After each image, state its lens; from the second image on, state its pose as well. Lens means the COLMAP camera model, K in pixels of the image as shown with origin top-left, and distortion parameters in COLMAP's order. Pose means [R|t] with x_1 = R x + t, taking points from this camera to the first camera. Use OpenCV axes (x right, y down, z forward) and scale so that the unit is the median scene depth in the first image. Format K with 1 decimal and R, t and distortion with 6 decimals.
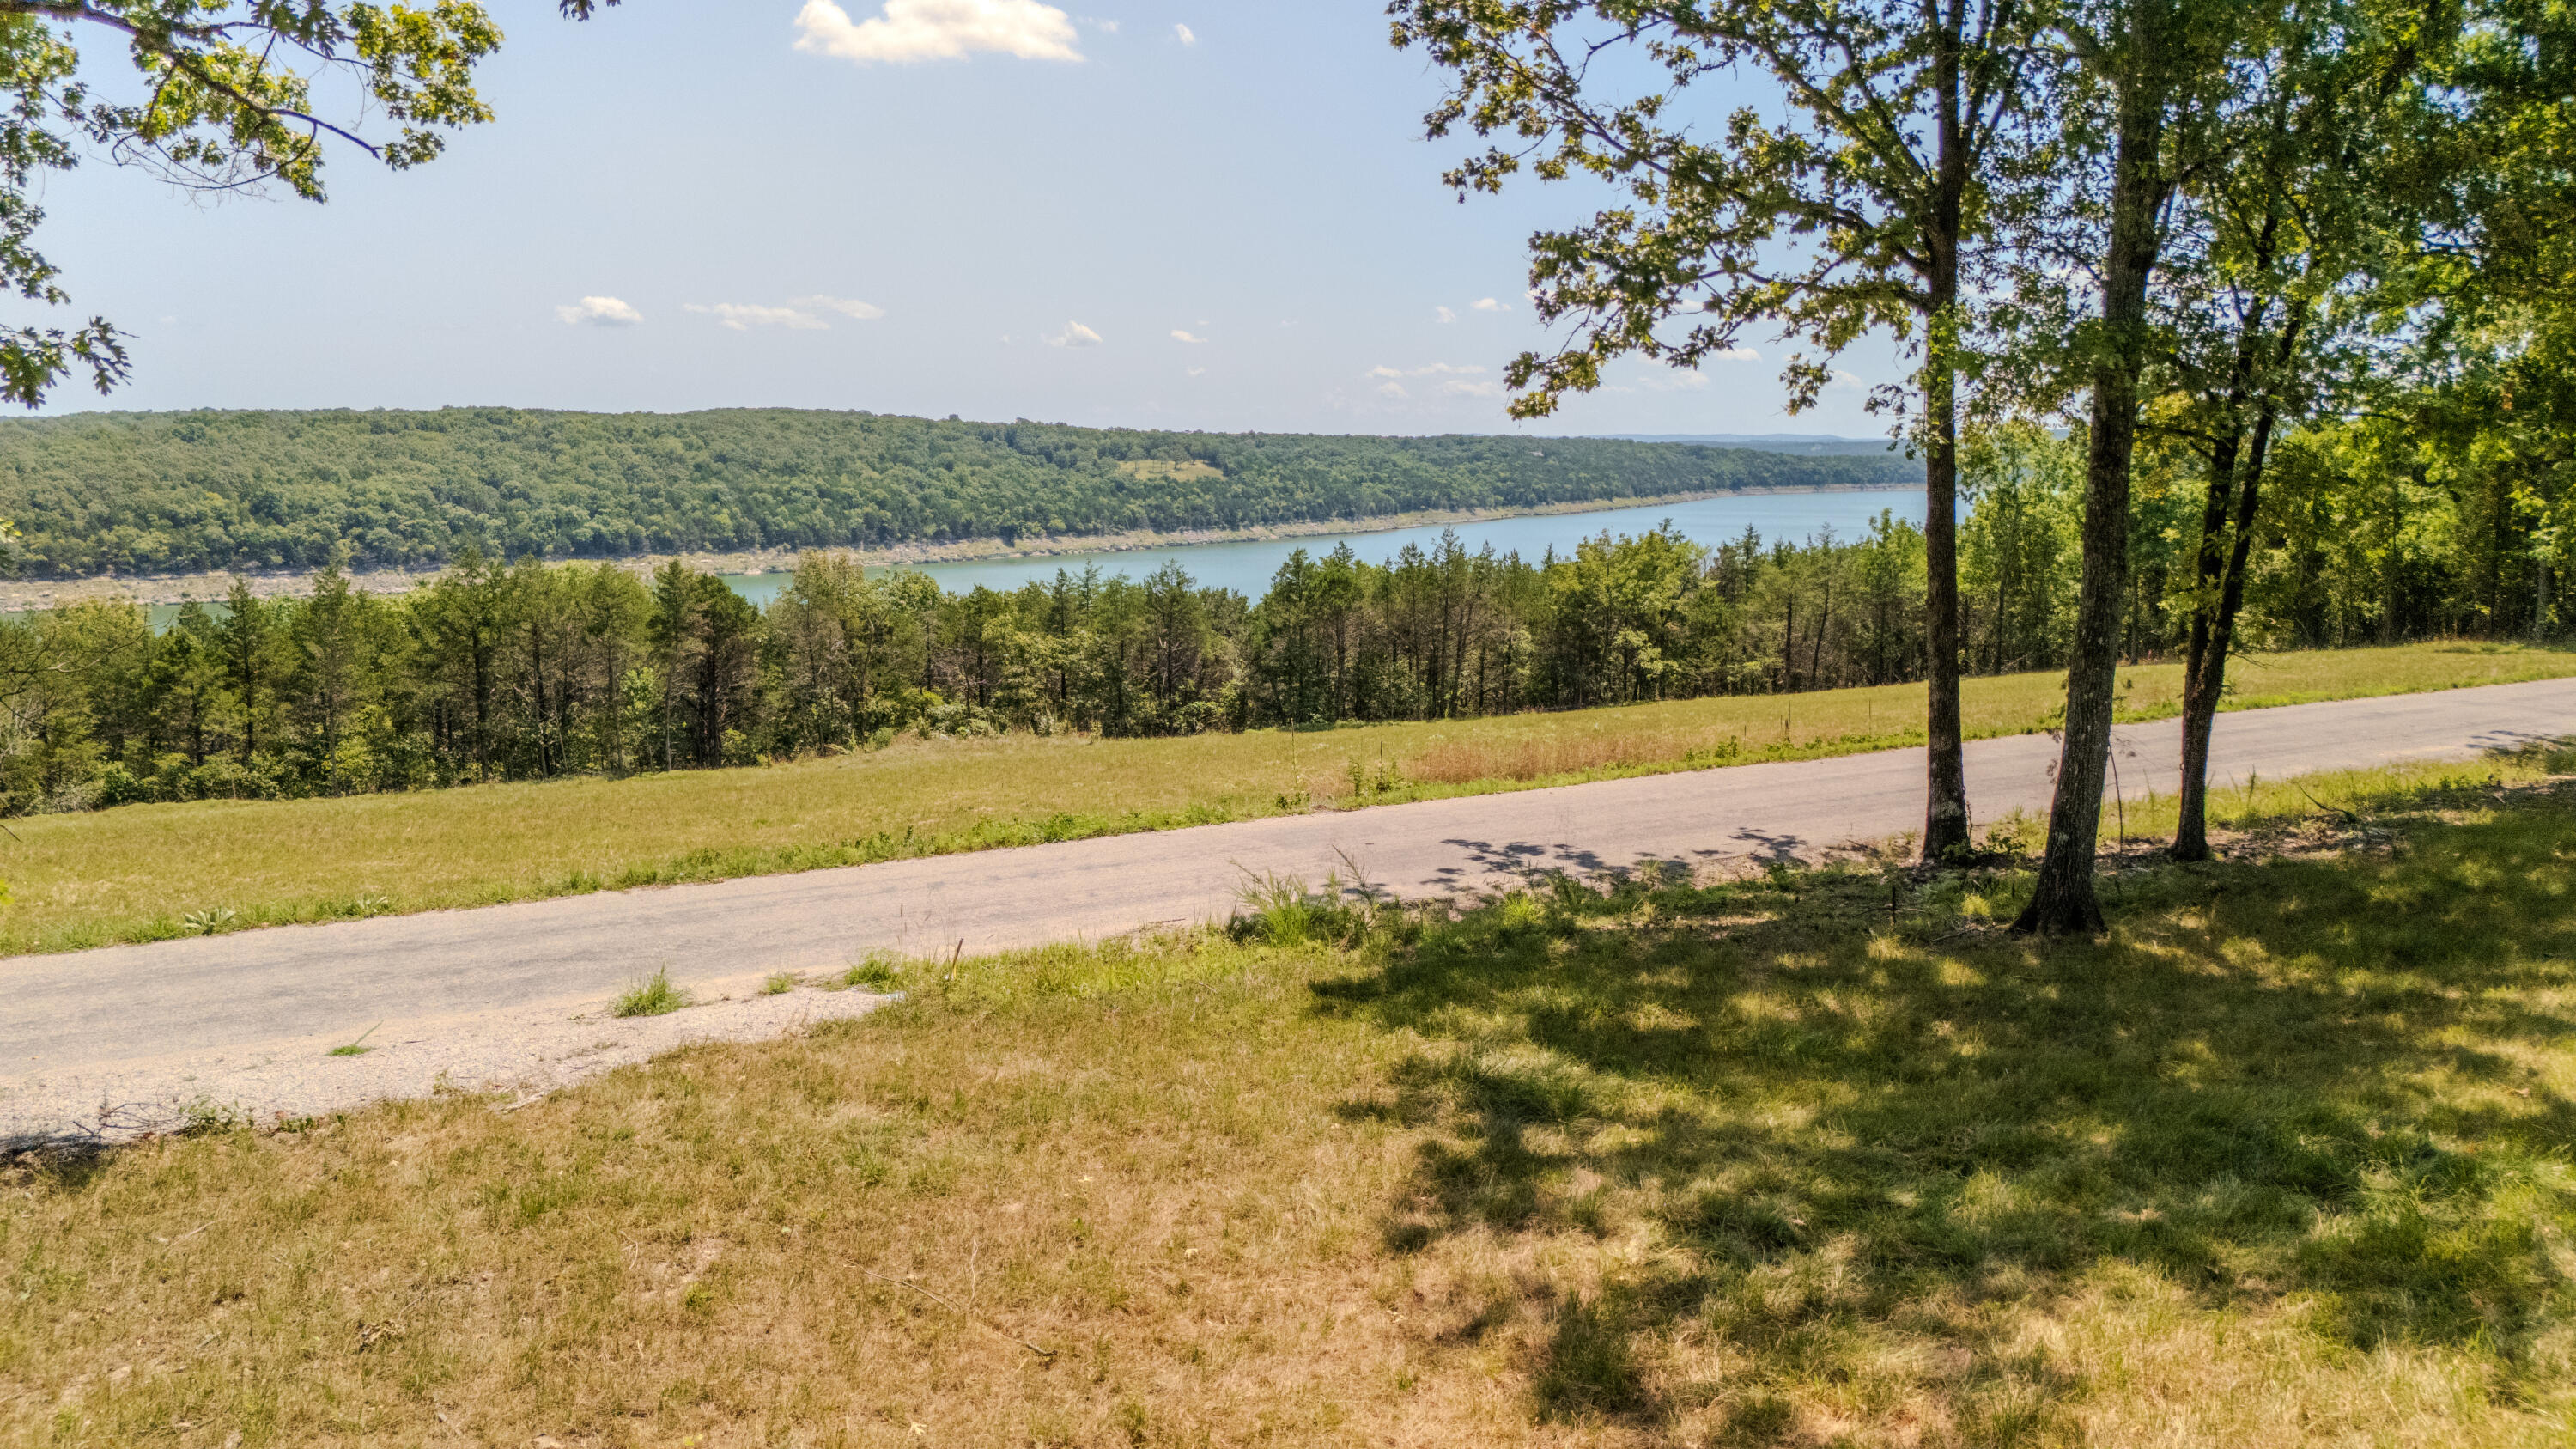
lens RADIAL K [[1896.2, 0, 1308.1], [0, 1896.2, 726.8], [0, 0, 1]] dist [0.075682, -0.084066]
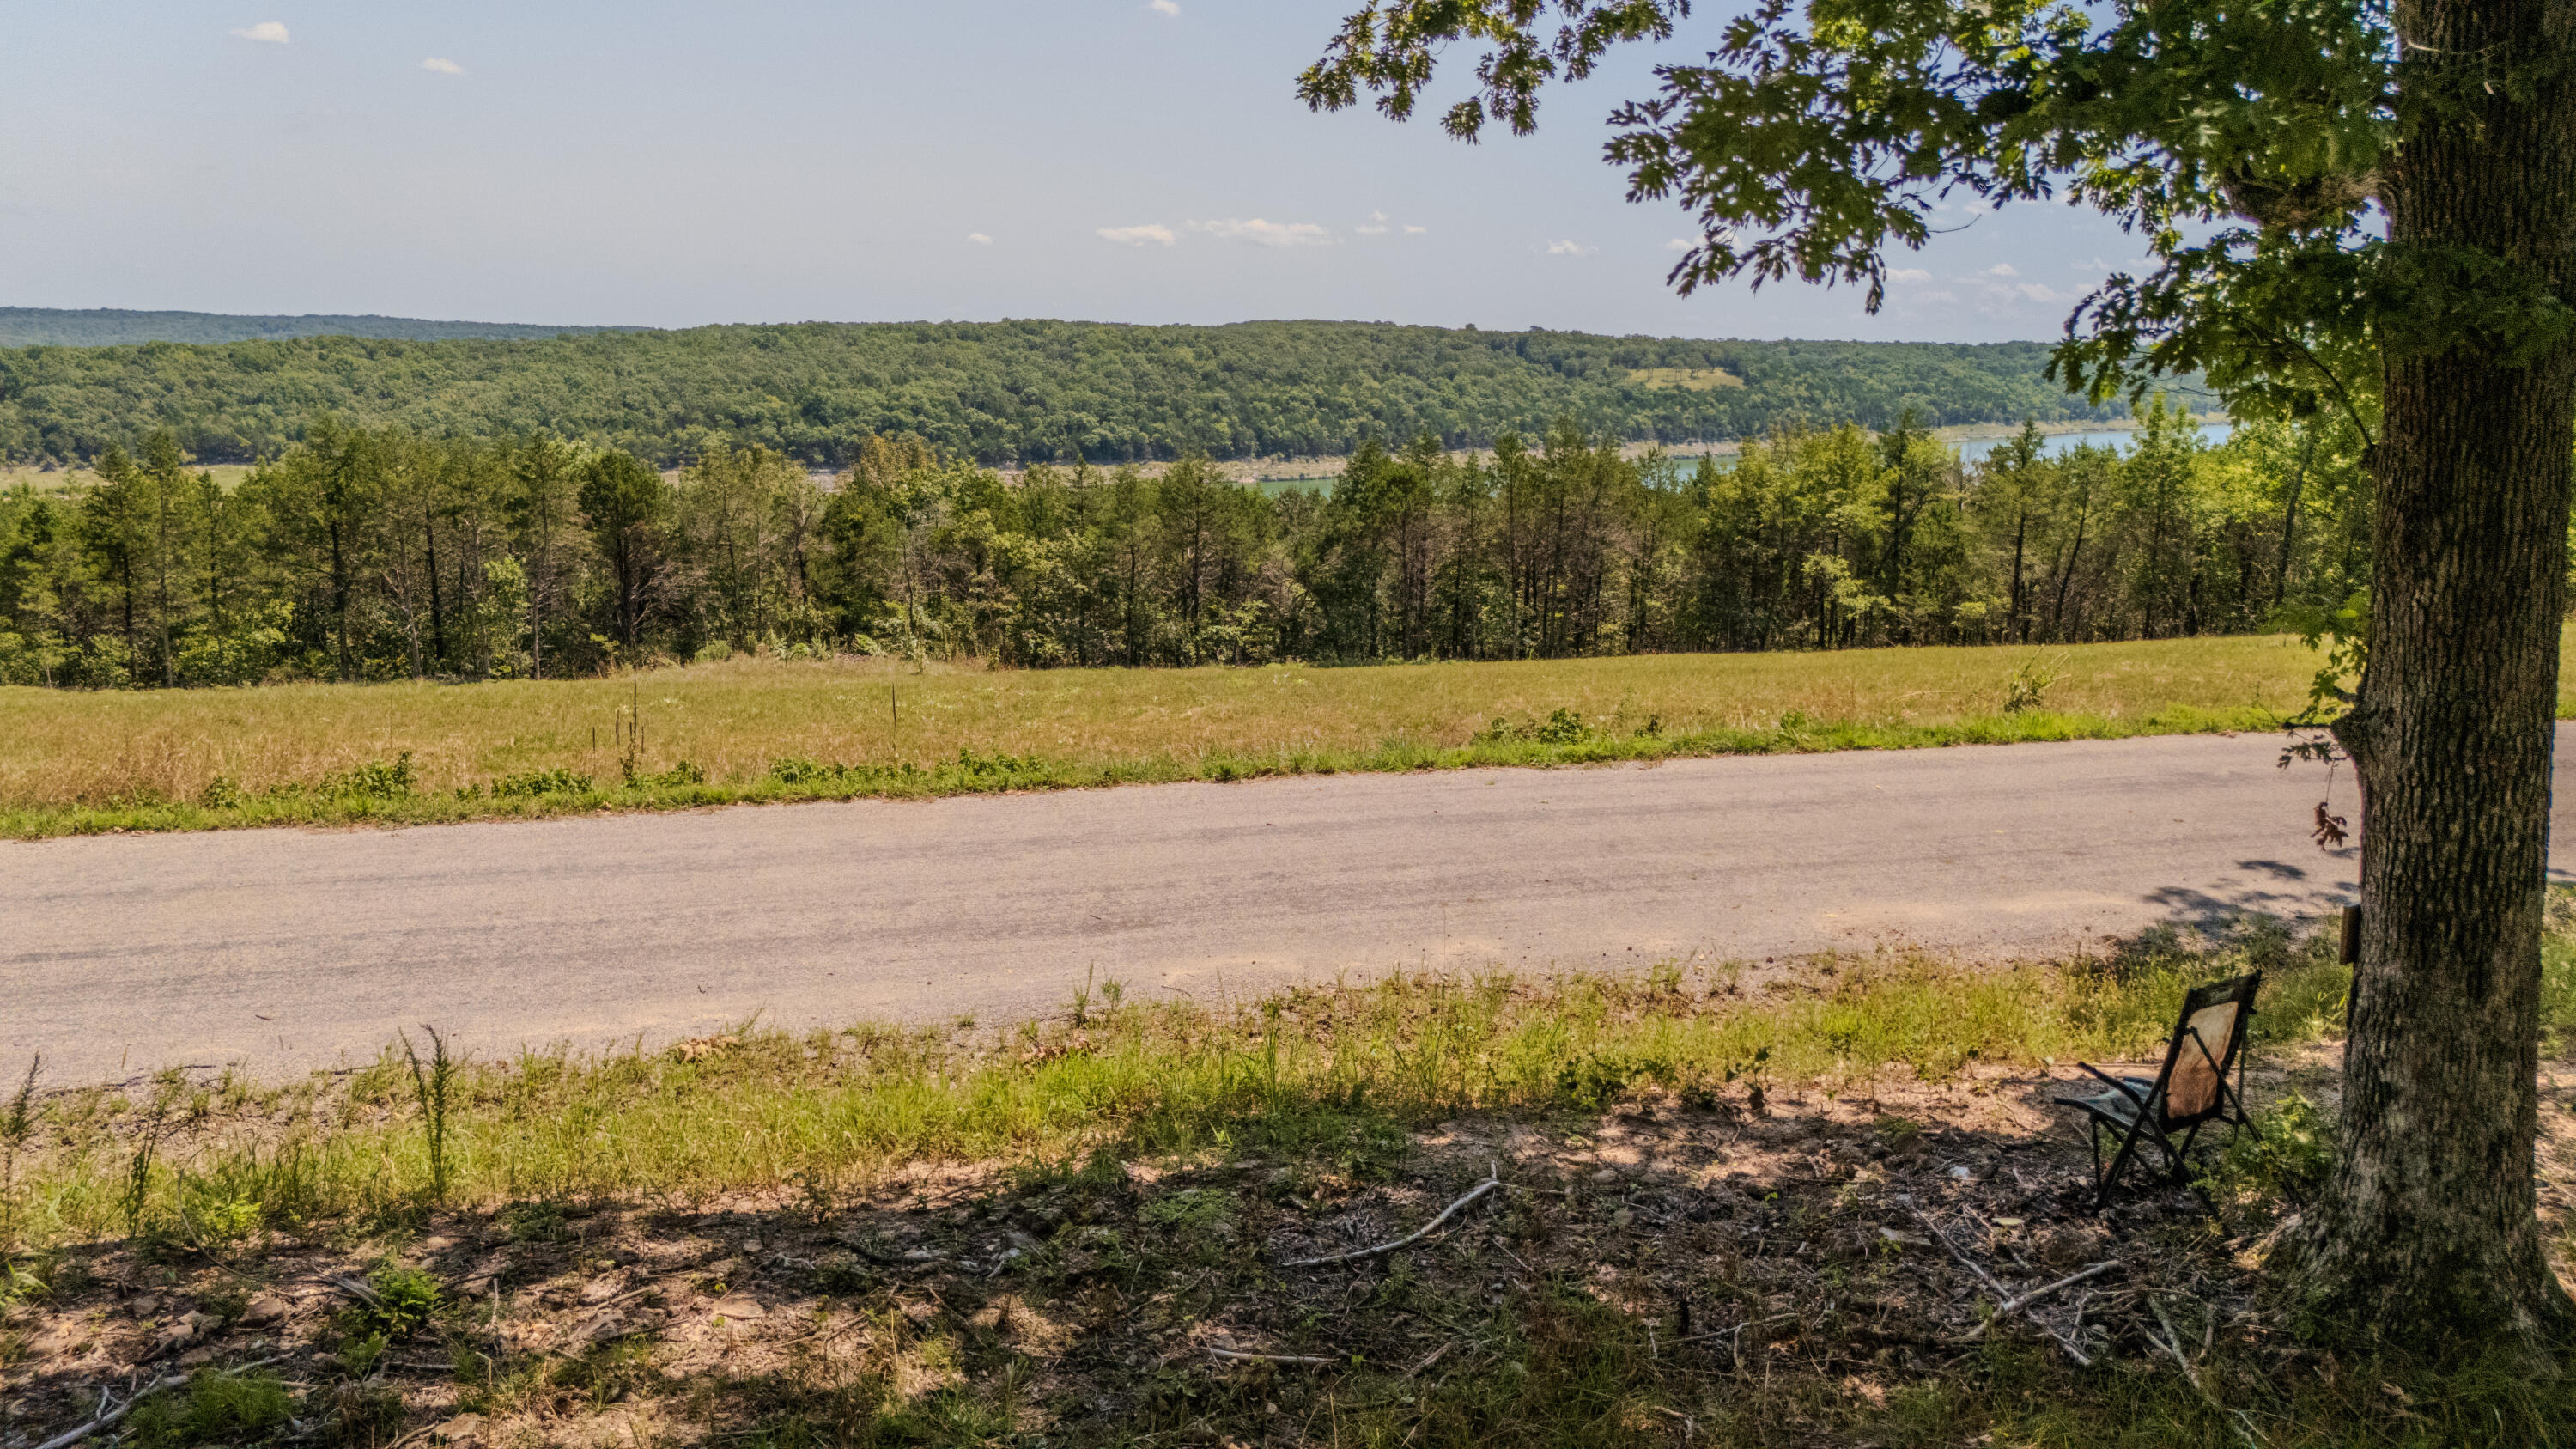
lens RADIAL K [[1896.2, 0, 1299.9], [0, 1896.2, 746.2], [0, 0, 1]] dist [0.075682, -0.084066]
pose [[0.959346, 0.058193, -0.276168, 0.023490], [-0.043038, 0.997232, 0.060630, -0.001445], [0.278932, -0.046279, 0.959195, 0.025663]]
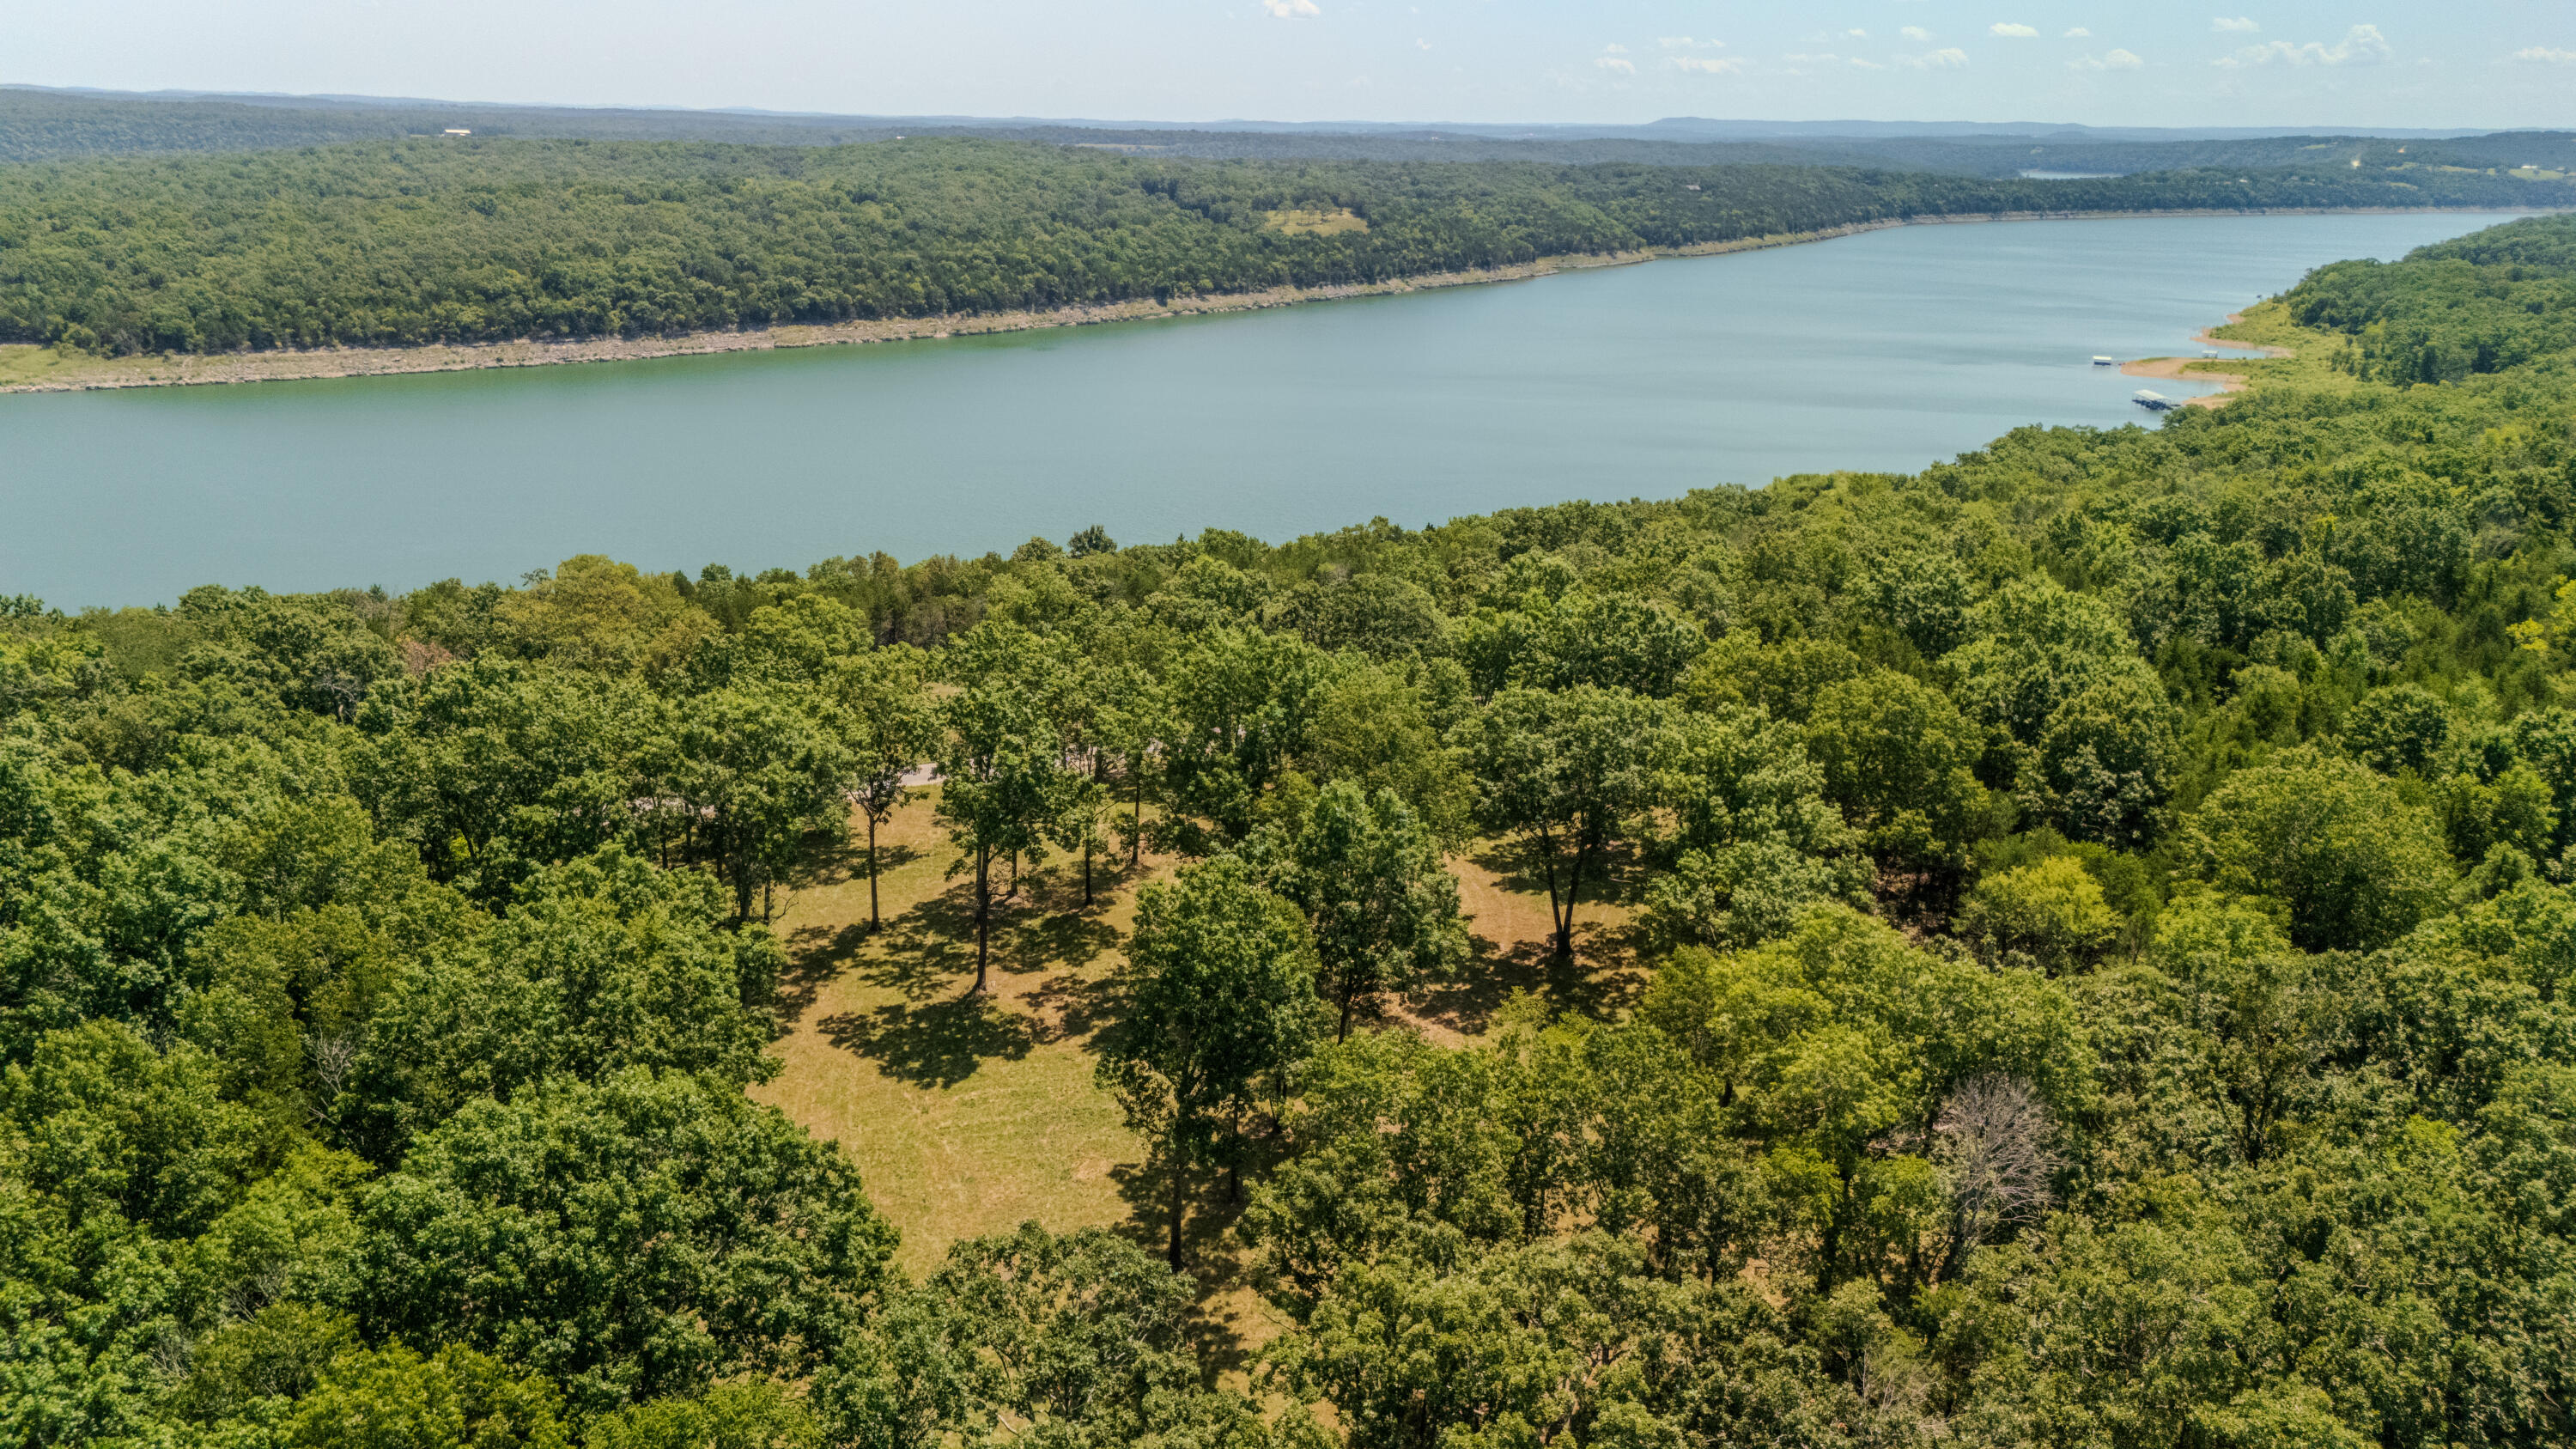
lens RADIAL K [[1896.2, 0, 1314.7], [0, 1896.2, 714.1], [0, 0, 1]] dist [0.075682, -0.084066]
pose [[0.994989, 0.043253, -0.090141, 0.050461], [-0.029127, 0.987873, 0.152511, -0.033328], [0.095644, -0.149121, 0.984182, -0.156251]]
